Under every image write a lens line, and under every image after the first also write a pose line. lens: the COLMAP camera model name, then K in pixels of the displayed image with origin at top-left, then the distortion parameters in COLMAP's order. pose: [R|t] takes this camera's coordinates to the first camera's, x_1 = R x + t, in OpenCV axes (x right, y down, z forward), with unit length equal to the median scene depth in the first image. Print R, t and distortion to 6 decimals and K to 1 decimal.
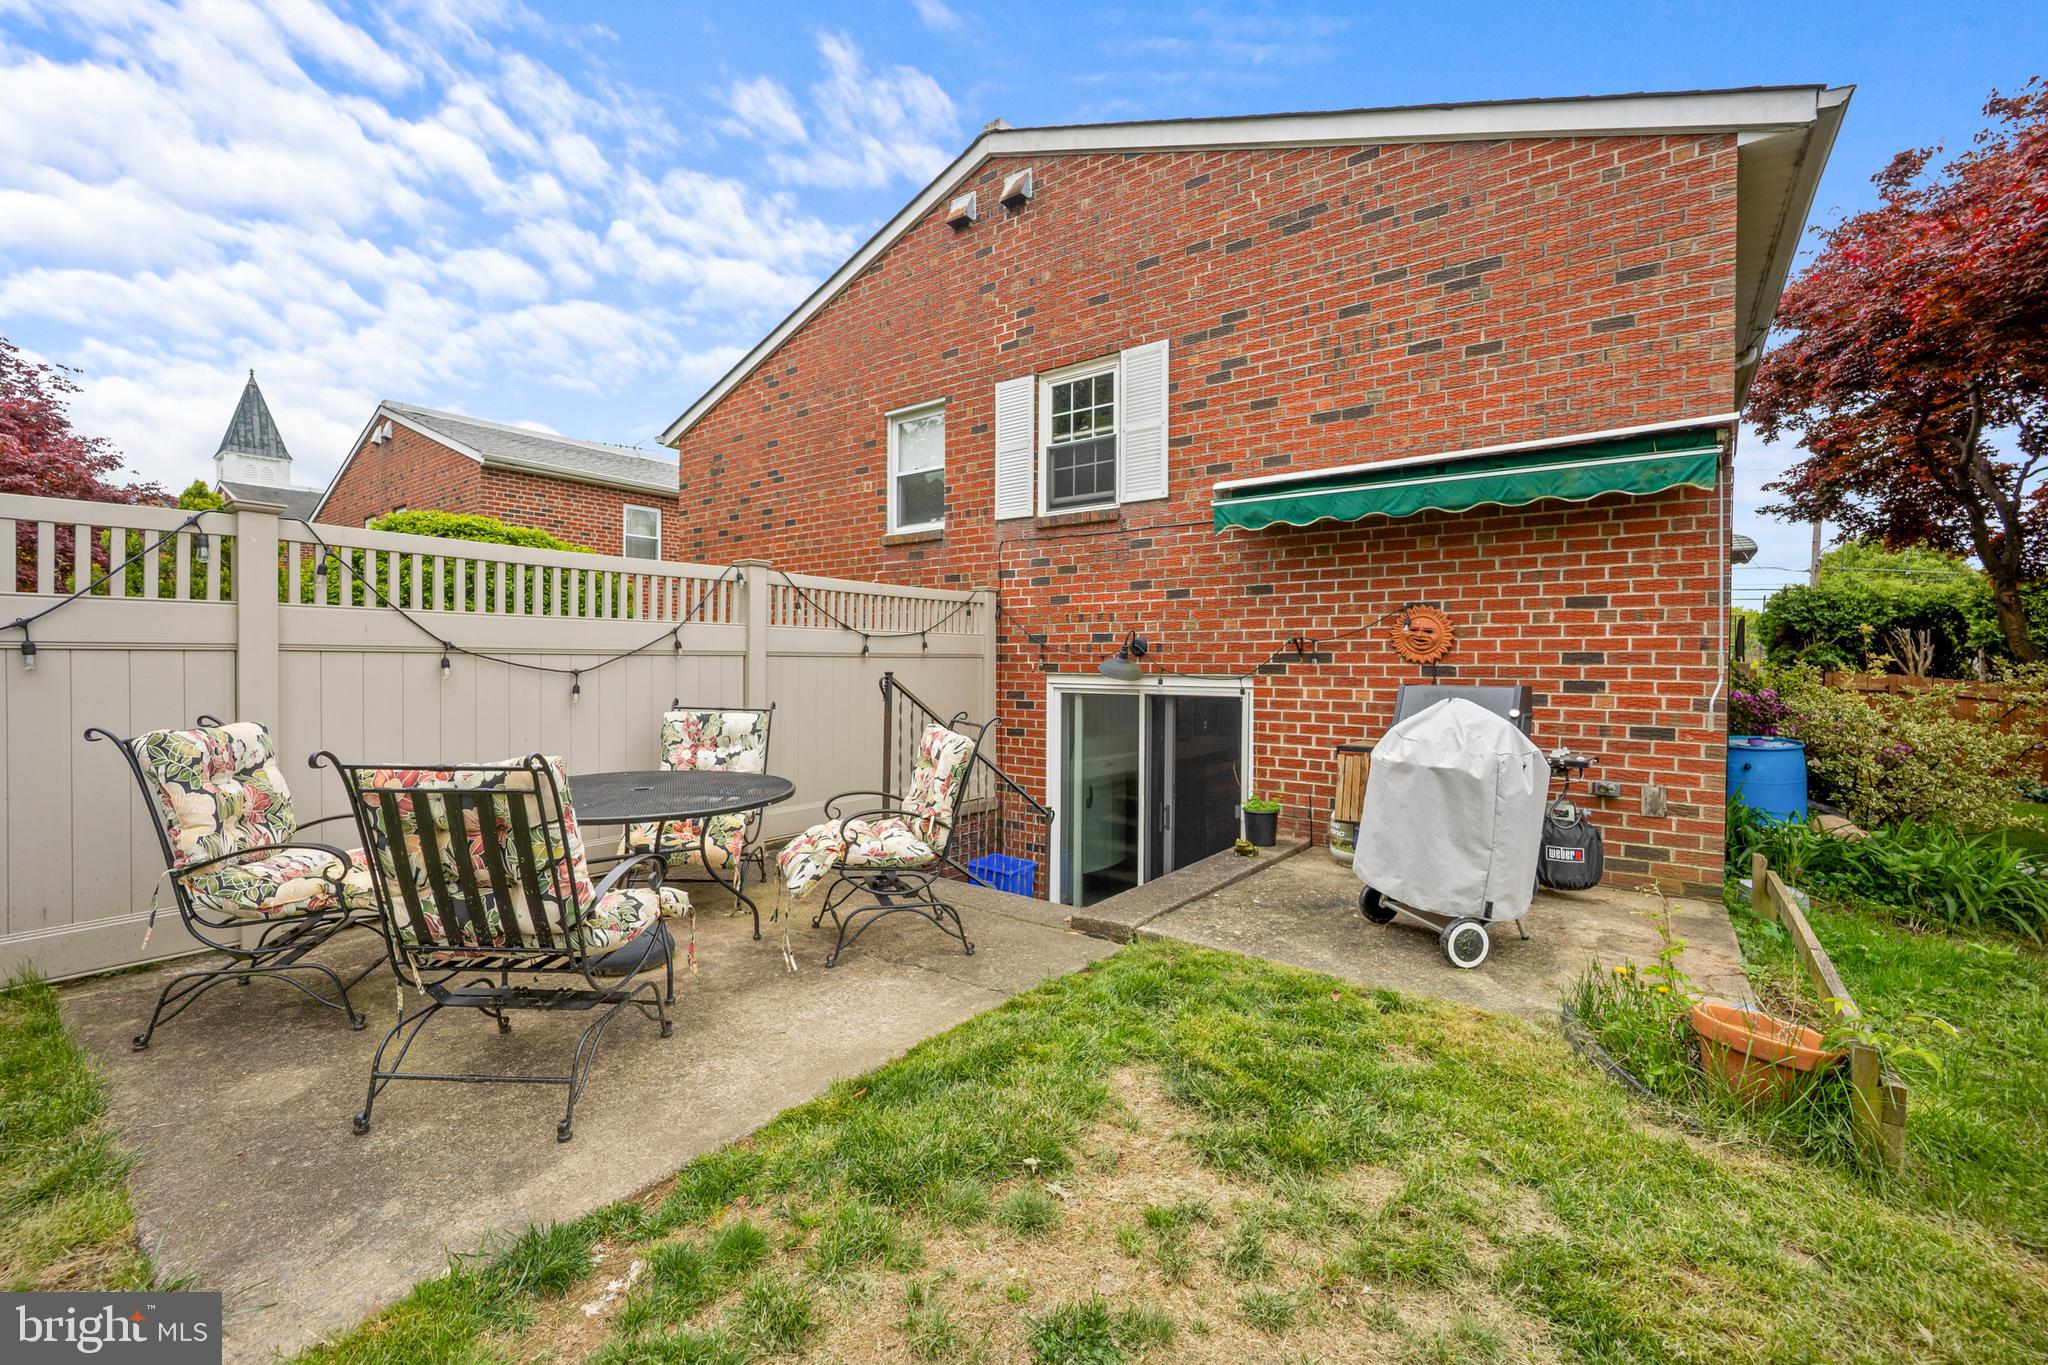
lens RADIAL K [[834.3, 0, 1019.3], [0, 834.3, 670.3], [0, 0, 1]] dist [-0.001752, 0.000305]
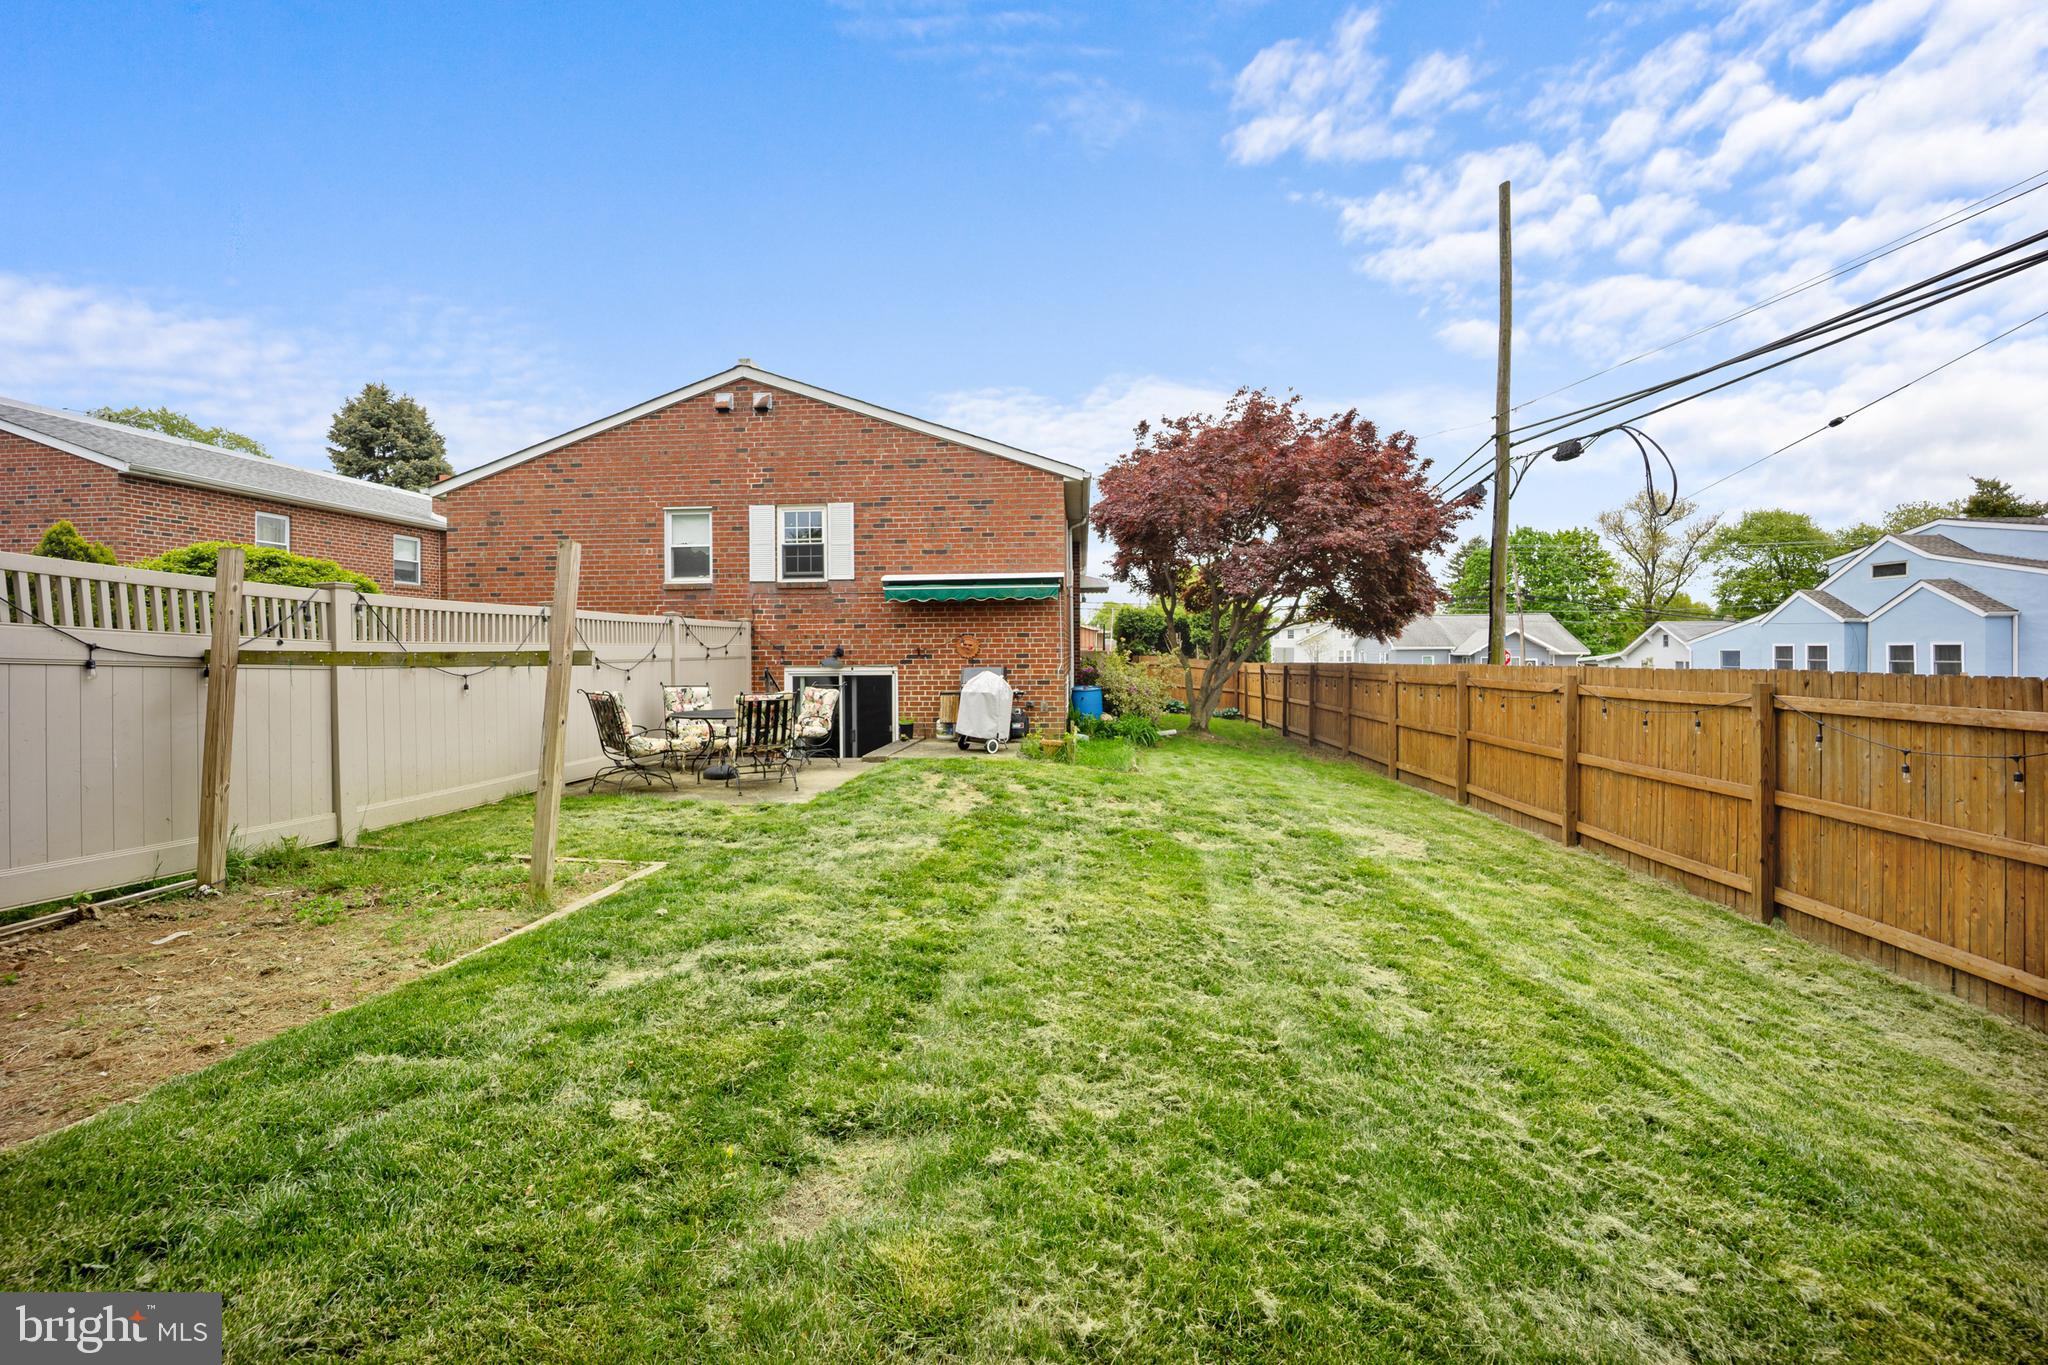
lens RADIAL K [[844.5, 0, 1021.2], [0, 844.5, 664.0], [0, 0, 1]] dist [-0.011790, -0.000085]
pose [[0.836647, -0.021246, 0.547330, -0.585233], [0.017350, 0.999774, 0.012288, -0.015511], [-0.547467, -0.000785, 0.836827, -0.912719]]
